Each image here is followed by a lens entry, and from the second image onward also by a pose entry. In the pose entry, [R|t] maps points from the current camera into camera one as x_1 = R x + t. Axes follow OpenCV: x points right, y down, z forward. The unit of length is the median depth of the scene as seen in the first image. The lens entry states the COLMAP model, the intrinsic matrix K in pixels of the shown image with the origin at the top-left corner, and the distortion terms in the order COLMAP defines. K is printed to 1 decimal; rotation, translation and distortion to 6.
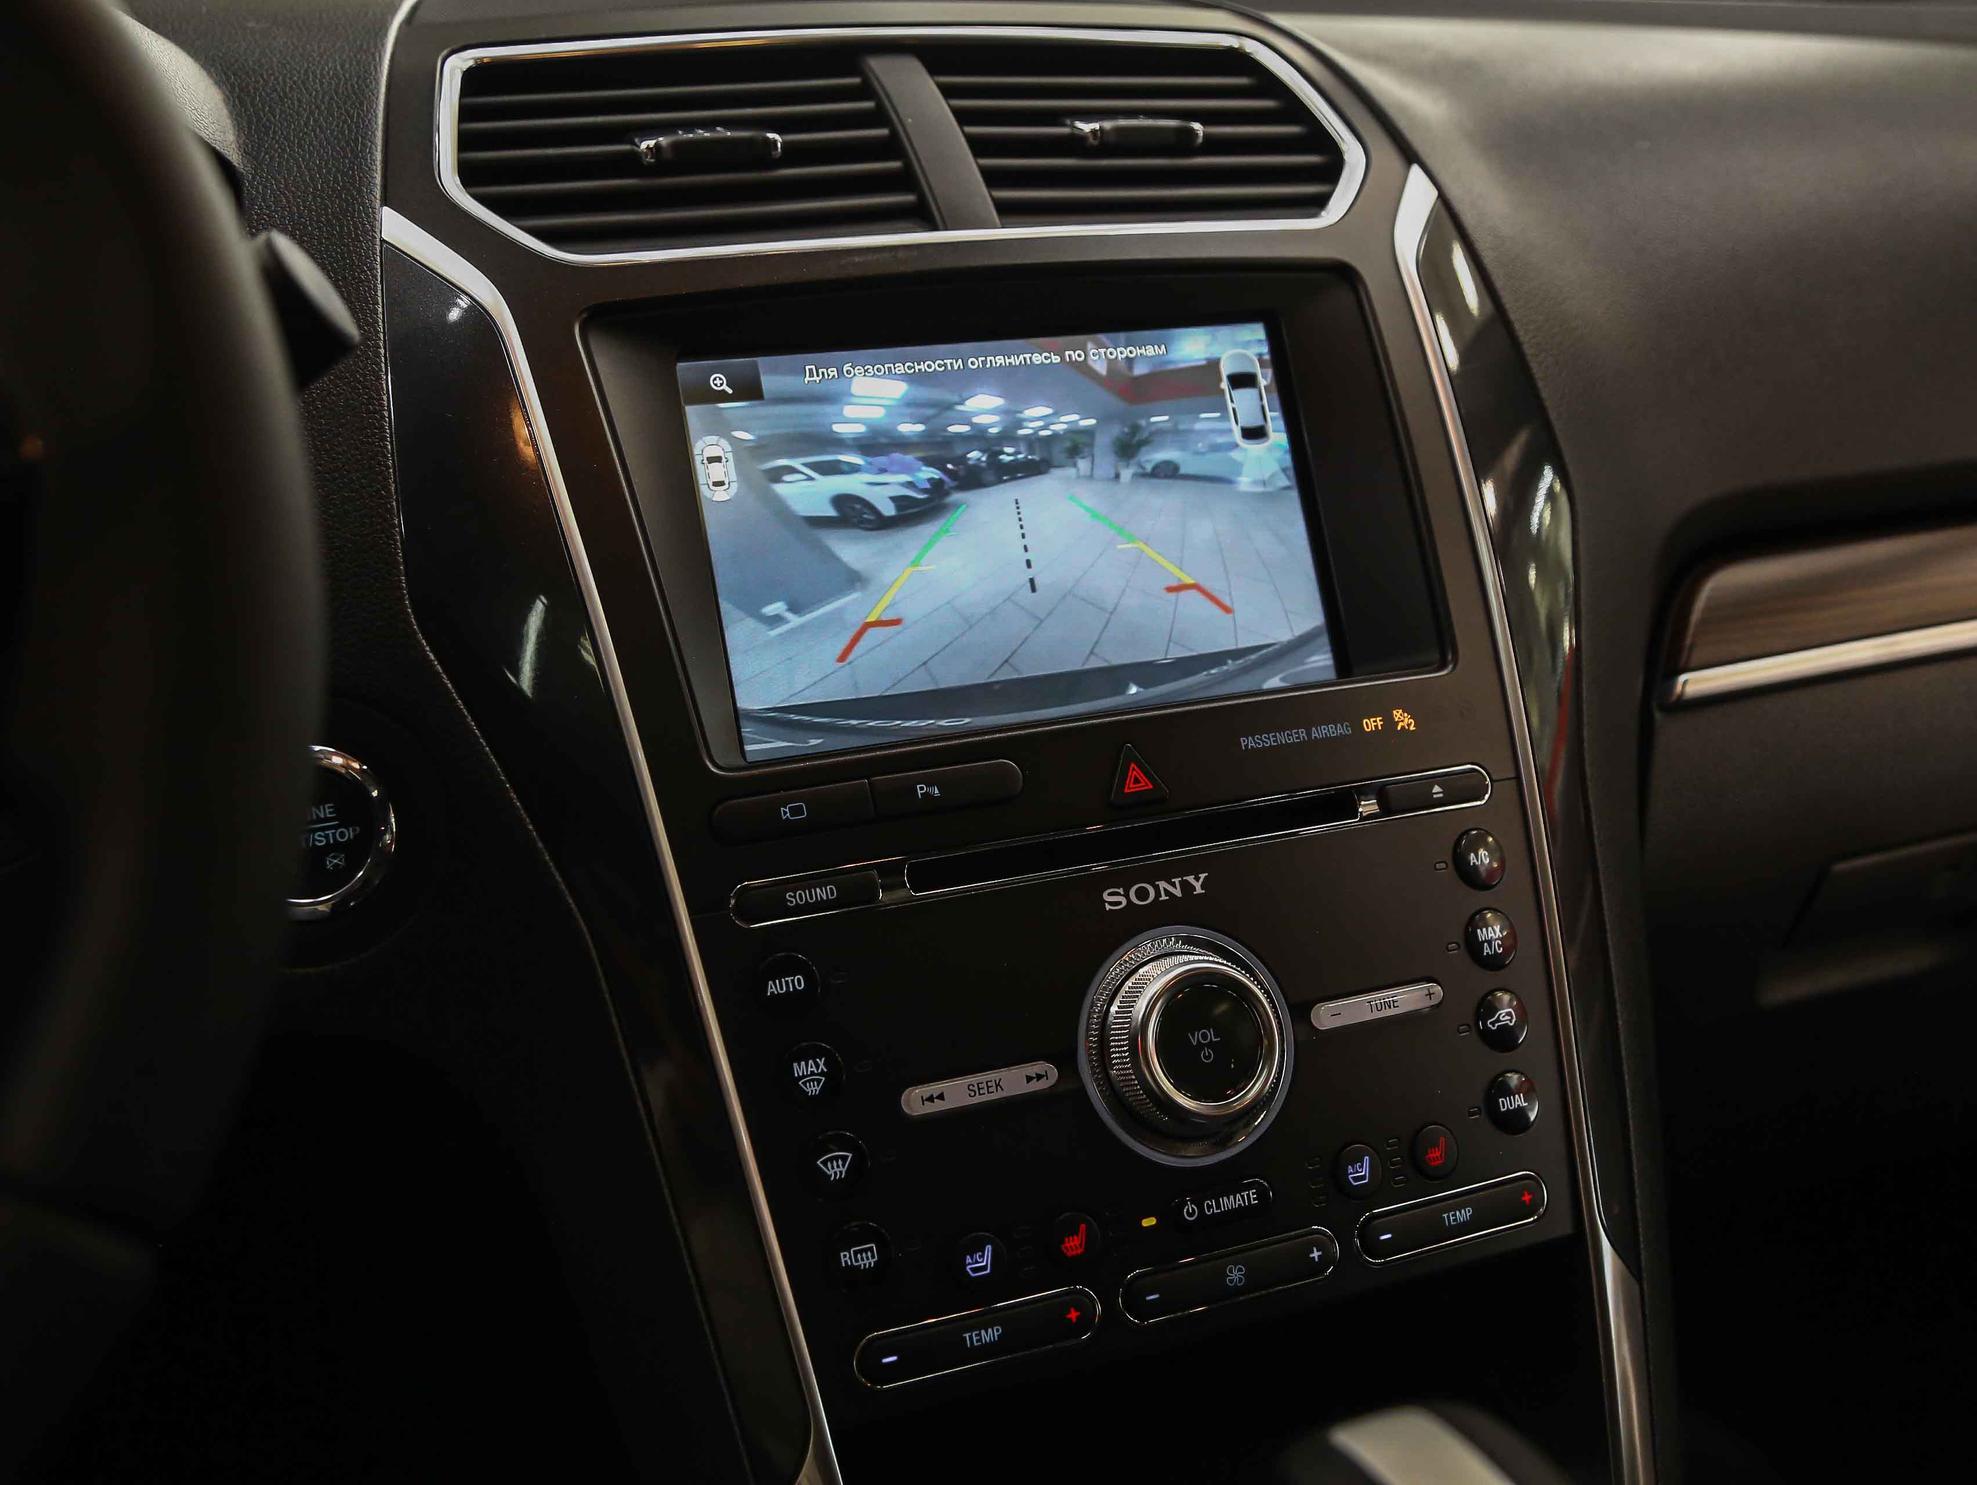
lens RADIAL K [[2052.4, 0, 984.5], [0, 2052.4, 745.0], [0, 0, 1]] dist [-0.030116, 0.000000]
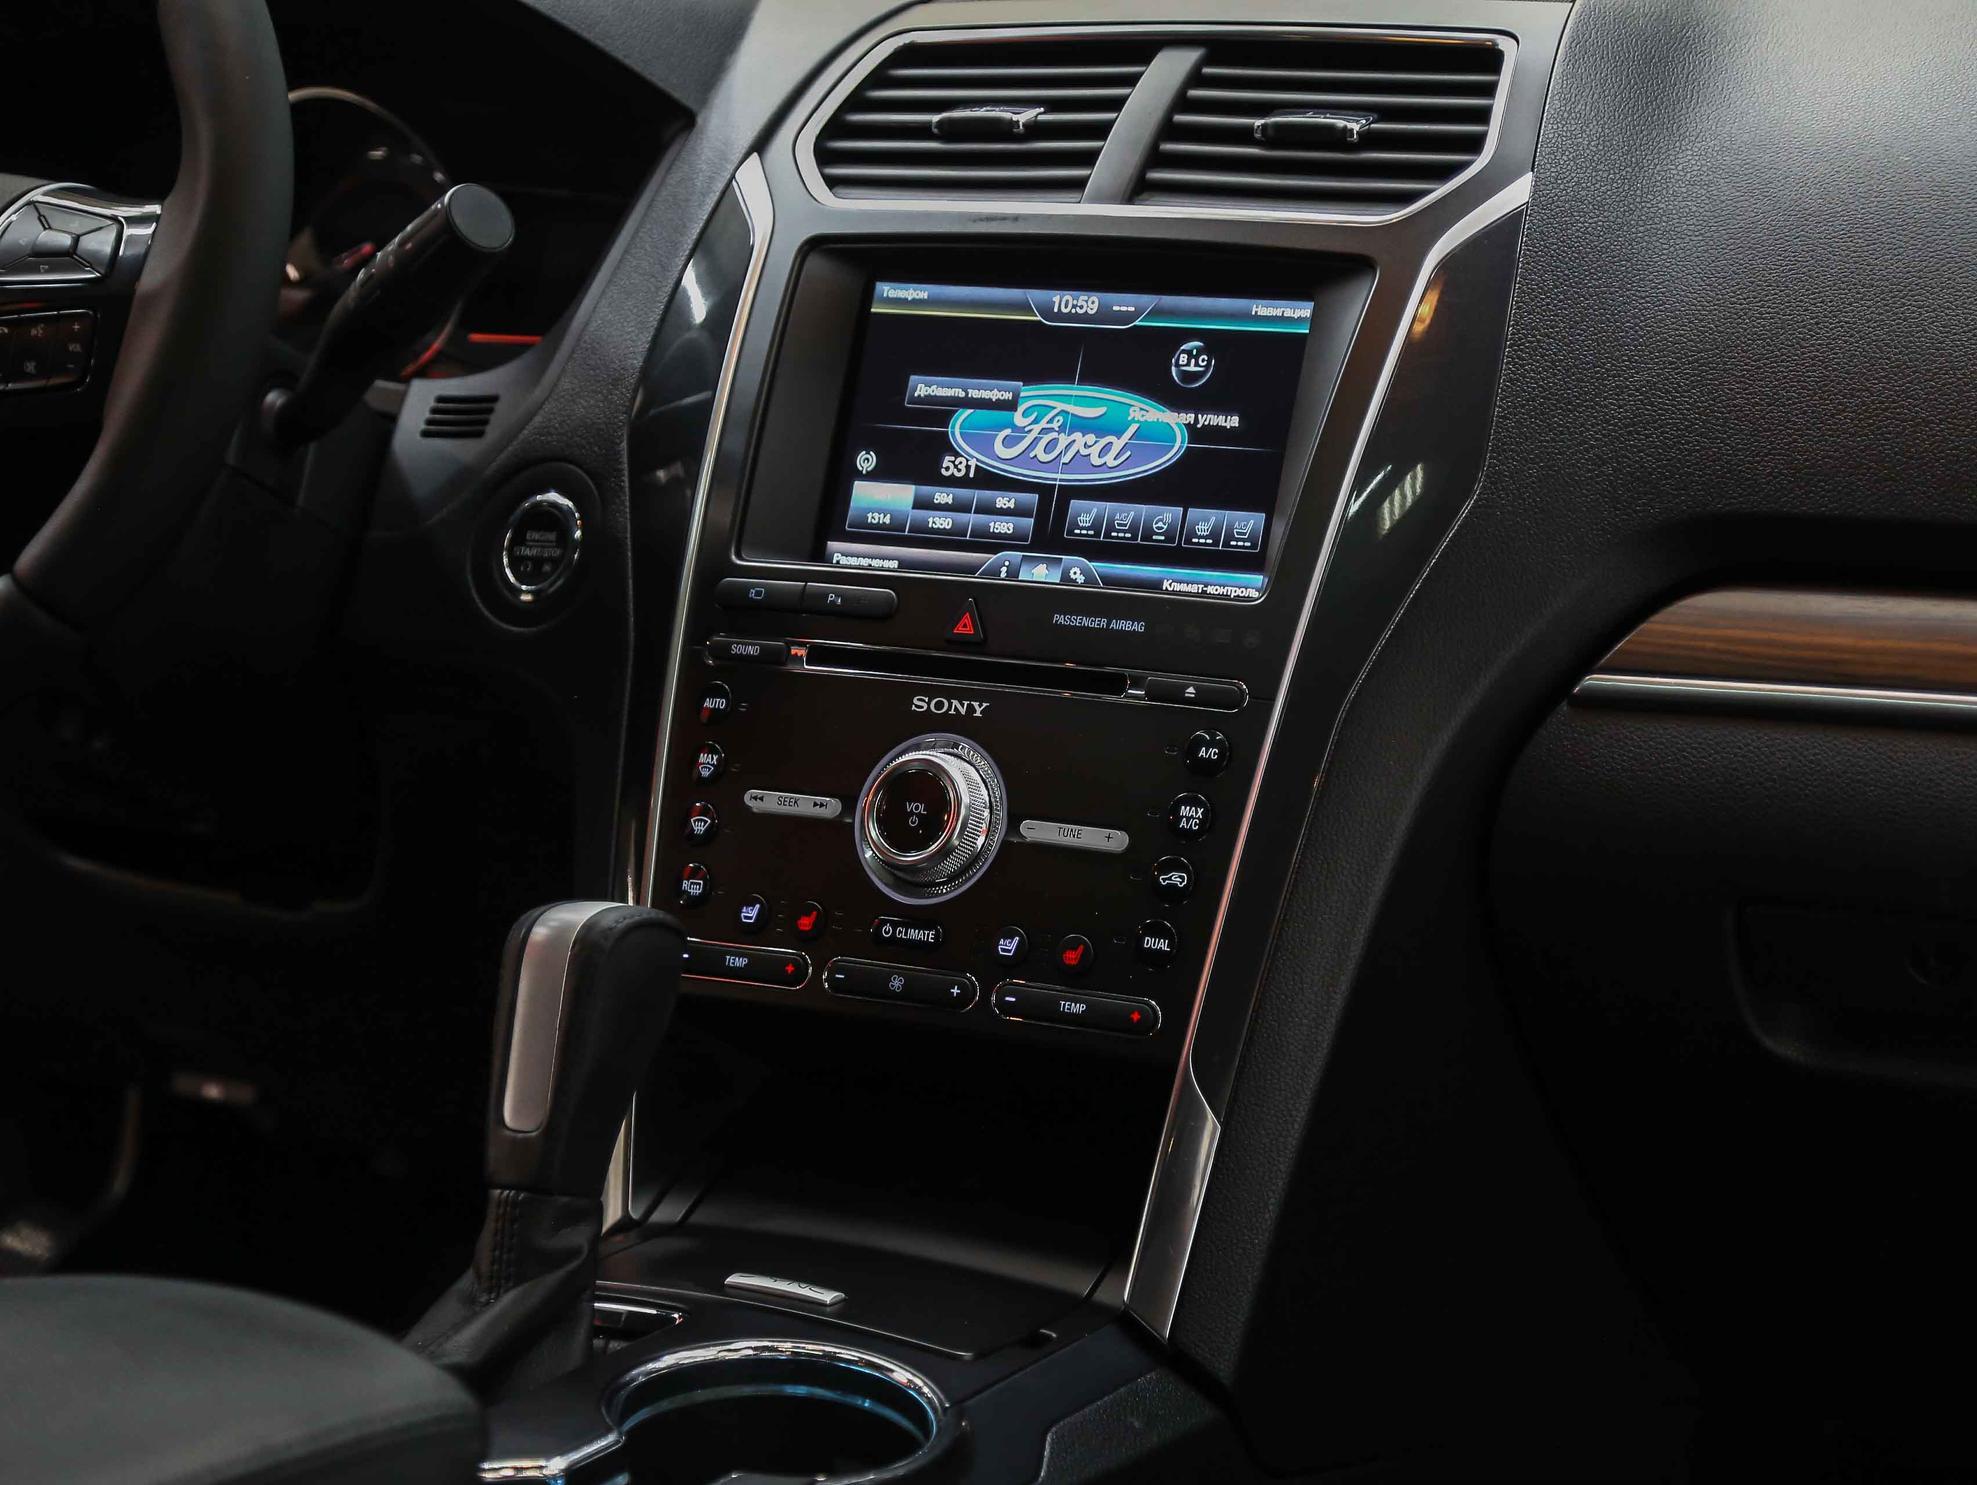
lens RADIAL K [[4540.2, 0, 981.1], [0, 4540.2, 738.8], [0, 0, 1]] dist [0.284026, 0.000000]
pose [[0.600688, 0.188423, -0.776962, 2.428564], [-0.213066, 0.974412, 0.071580, -0.126844], [0.770569, 0.122547, 0.625464, -0.855606]]
